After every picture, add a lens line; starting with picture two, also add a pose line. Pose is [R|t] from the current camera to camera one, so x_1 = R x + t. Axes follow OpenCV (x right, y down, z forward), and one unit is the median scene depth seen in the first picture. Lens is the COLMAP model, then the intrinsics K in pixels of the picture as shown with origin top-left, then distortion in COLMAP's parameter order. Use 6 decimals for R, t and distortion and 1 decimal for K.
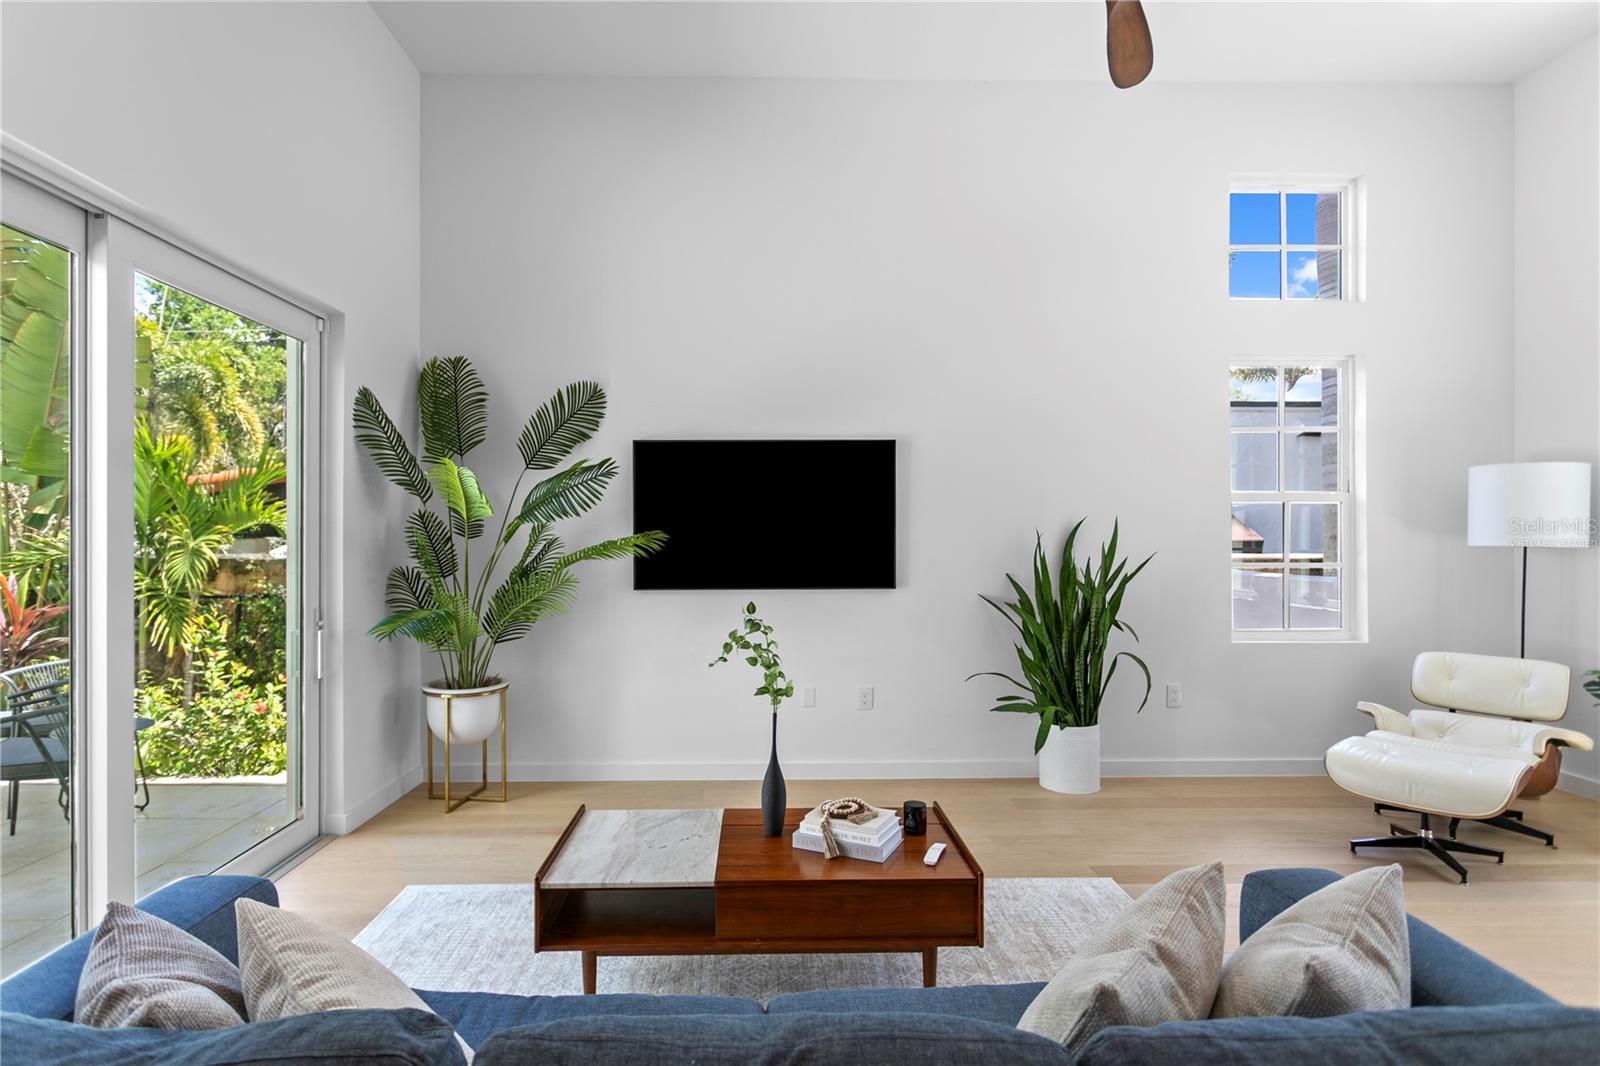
lens RADIAL K [[840.0, 0, 794.7], [0, 840.0, 531.7], [0, 0, 1]] dist [0.002357, 0.000301]
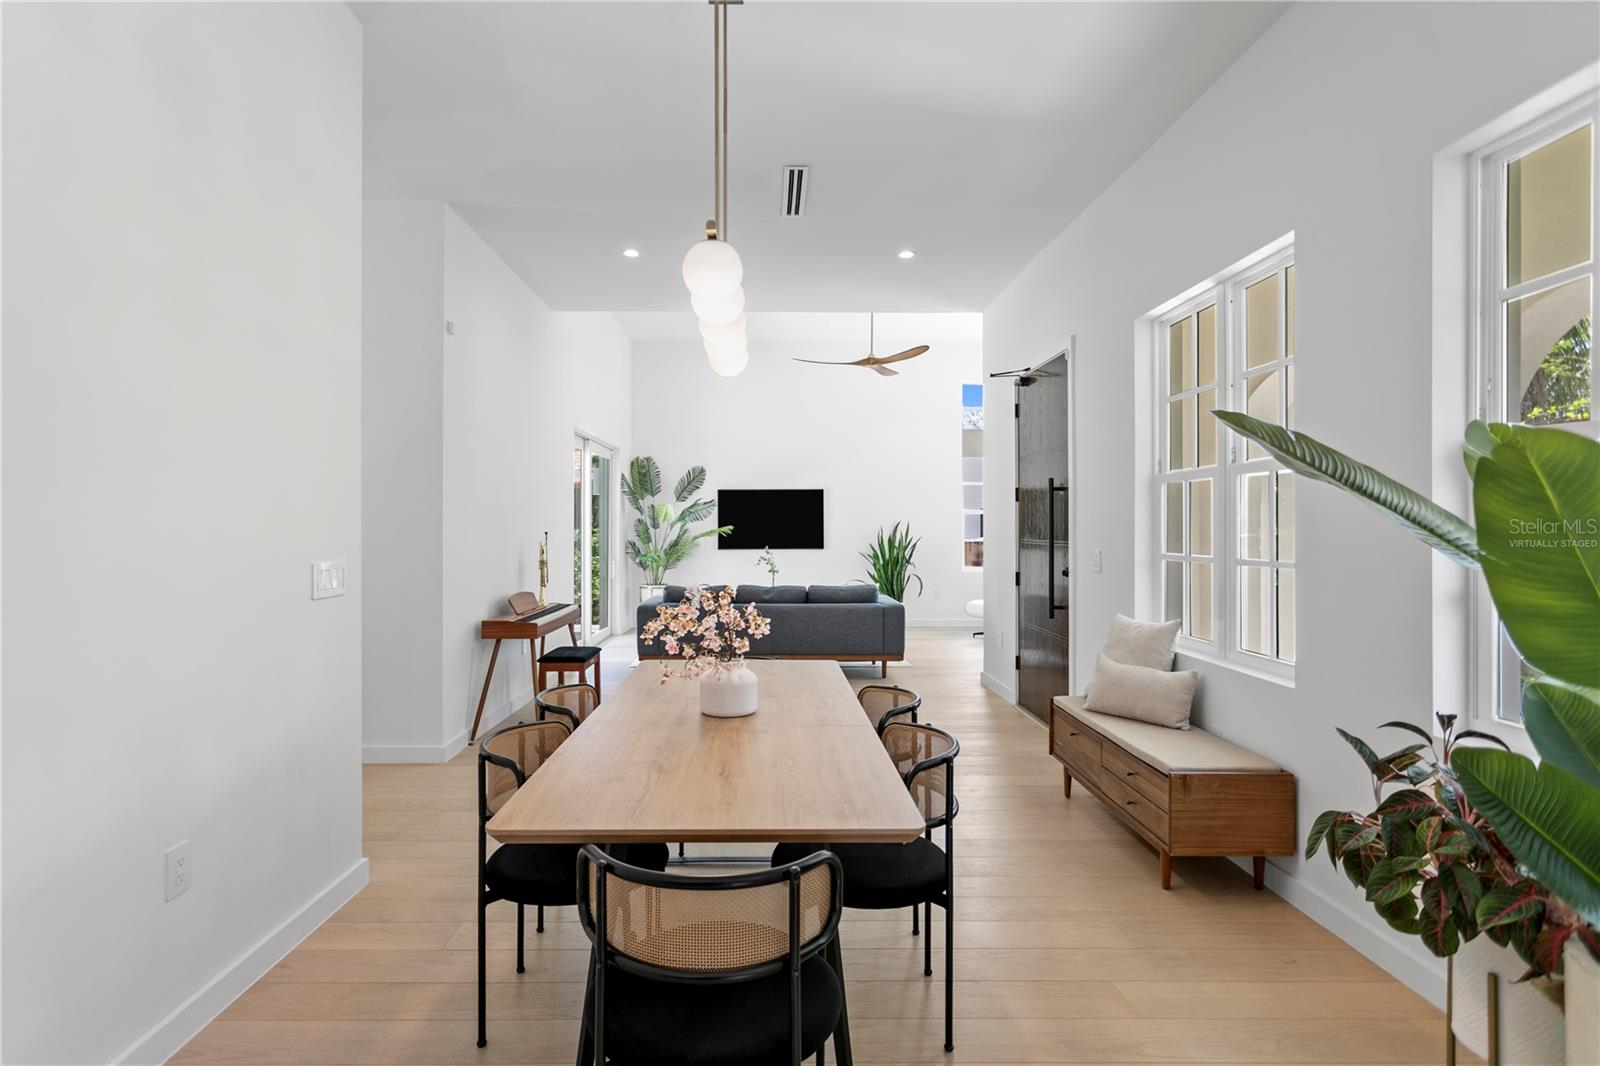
lens RADIAL K [[802.5, 0, 801.1], [0, 802.5, 532.6], [0, 0, 1]] dist [-0.000370, 0.001144]
pose [[0.999996, -0.001440, -0.002550, 0.061148], [0.001453, 0.999987, 0.004953, 0.007078], [0.002543, -0.004956, 0.999984, -1.409521]]
